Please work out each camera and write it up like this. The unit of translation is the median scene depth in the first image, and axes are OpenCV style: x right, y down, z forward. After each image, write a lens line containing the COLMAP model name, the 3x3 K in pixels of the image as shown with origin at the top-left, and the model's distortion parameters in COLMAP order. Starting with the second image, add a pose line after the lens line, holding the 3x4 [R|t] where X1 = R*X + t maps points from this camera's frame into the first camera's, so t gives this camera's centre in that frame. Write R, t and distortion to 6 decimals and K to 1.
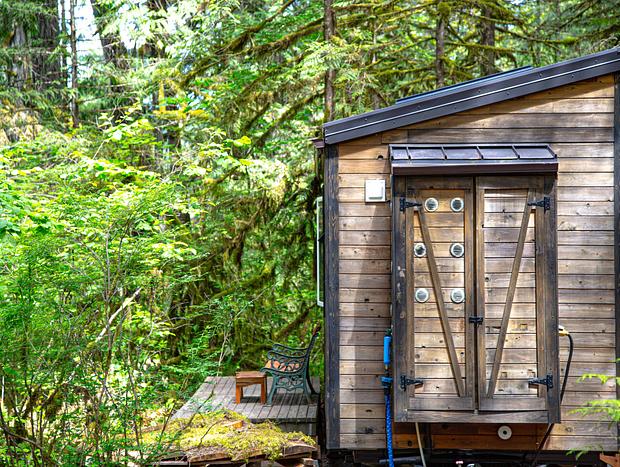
lens RADIAL K [[1423.4, 0, 310.0], [0, 1423.4, 233.5], [0, 0, 1]] dist [0.343727, 0.080400]
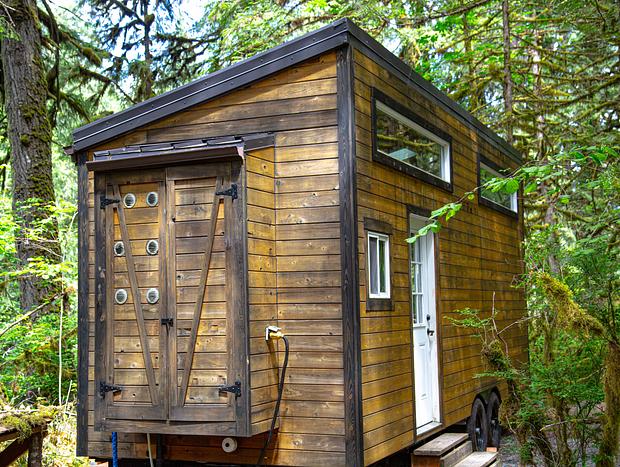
lens RADIAL K [[902.7, 0, 305.1], [0, 902.7, 238.3], [0, 0, 1]] dist [0.133166, 0.020030]
pose [[0.924059, -0.044313, -0.379672, 0.421404], [0.020729, 0.997605, -0.065982, 0.047068], [0.381687, 0.053101, 0.922765, 0.489743]]
